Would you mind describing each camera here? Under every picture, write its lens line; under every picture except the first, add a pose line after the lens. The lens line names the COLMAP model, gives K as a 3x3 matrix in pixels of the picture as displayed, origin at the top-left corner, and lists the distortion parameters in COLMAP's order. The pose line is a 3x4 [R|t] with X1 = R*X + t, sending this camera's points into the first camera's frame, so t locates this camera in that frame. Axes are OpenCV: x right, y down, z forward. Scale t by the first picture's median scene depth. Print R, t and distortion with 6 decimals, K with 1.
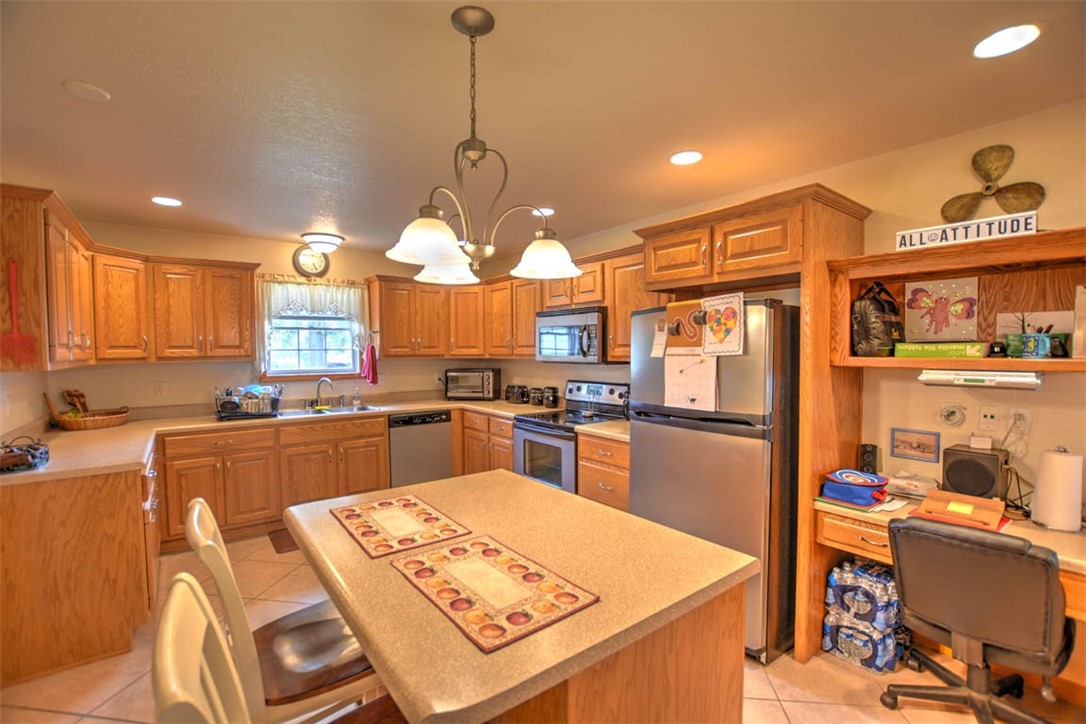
lens RADIAL K [[477.3, 0, 543.0], [0, 477.3, 362.0], [0, 0, 1]] dist [-0.027342, 0.000173]
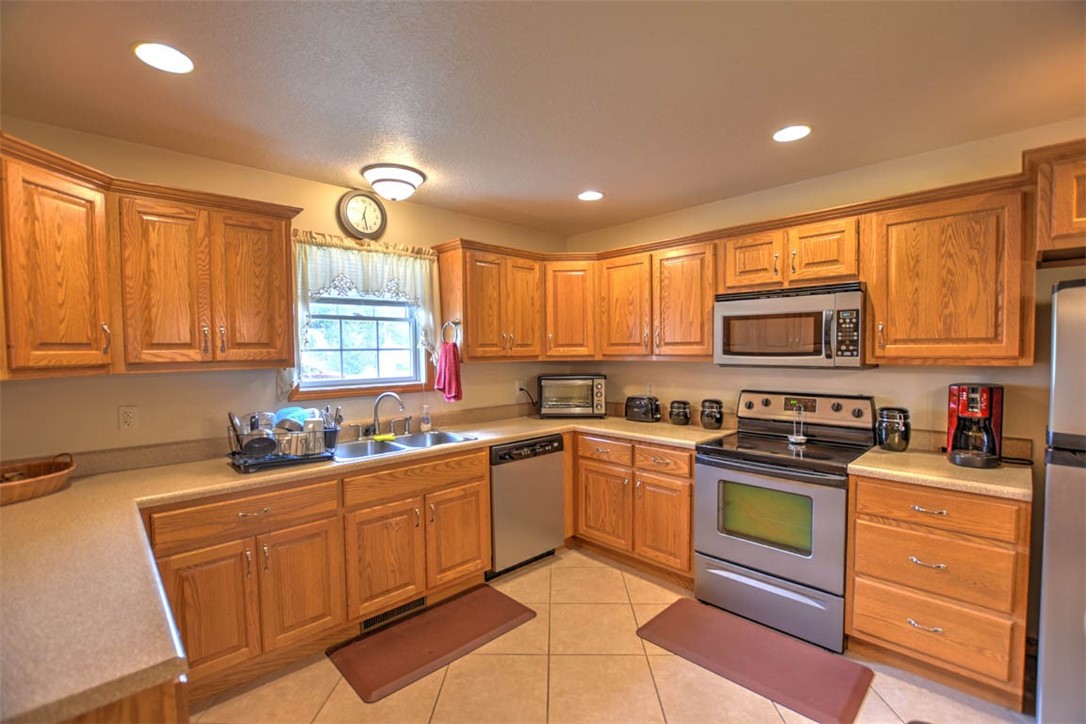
lens RADIAL K [[477.3, 0, 543.0], [0, 477.3, 362.0], [0, 0, 1]] dist [-0.027342, 0.000173]
pose [[0.993326, -0.007707, 0.115083, -0.354457], [0.007728, 0.999970, 0.000262, -0.007647], [-0.115082, 0.000629, 0.993356, 0.350757]]
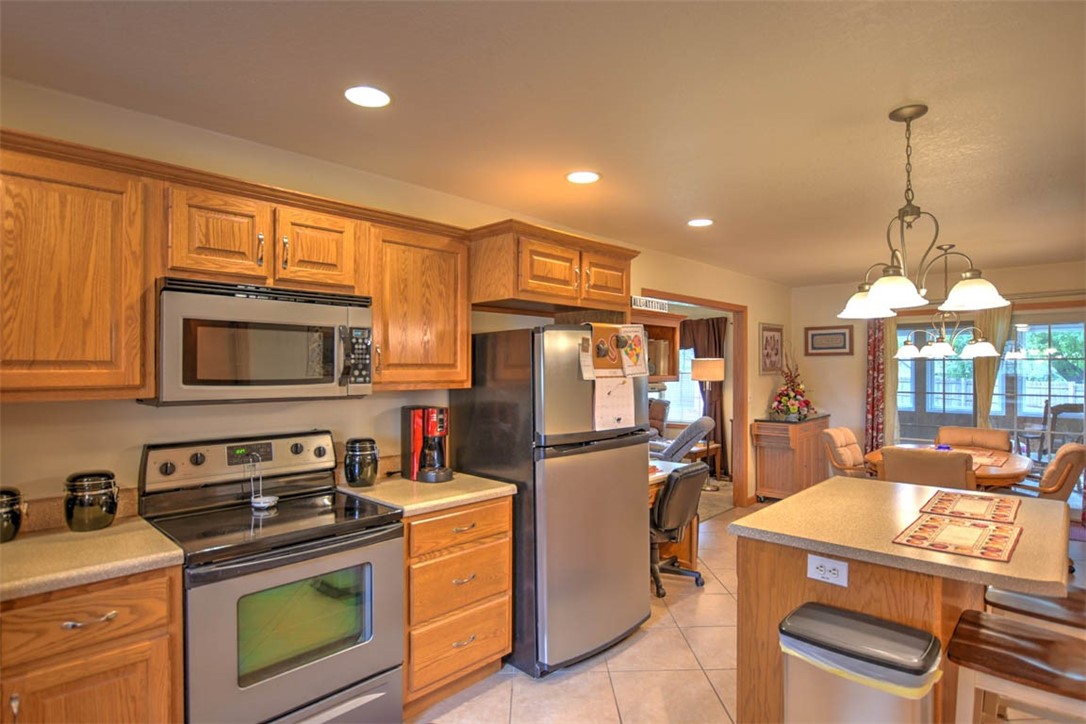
lens RADIAL K [[586.0, 0, 543.0], [0, 586.0, 362.0], [0, 0, 1]] dist [-0.000400, -0.000282]
pose [[-0.160447, 0.013667, 0.986950, -0.550168], [0.026046, 0.999615, -0.009608, -0.022835], [-0.986701, 0.024164, -0.160741, 0.803007]]
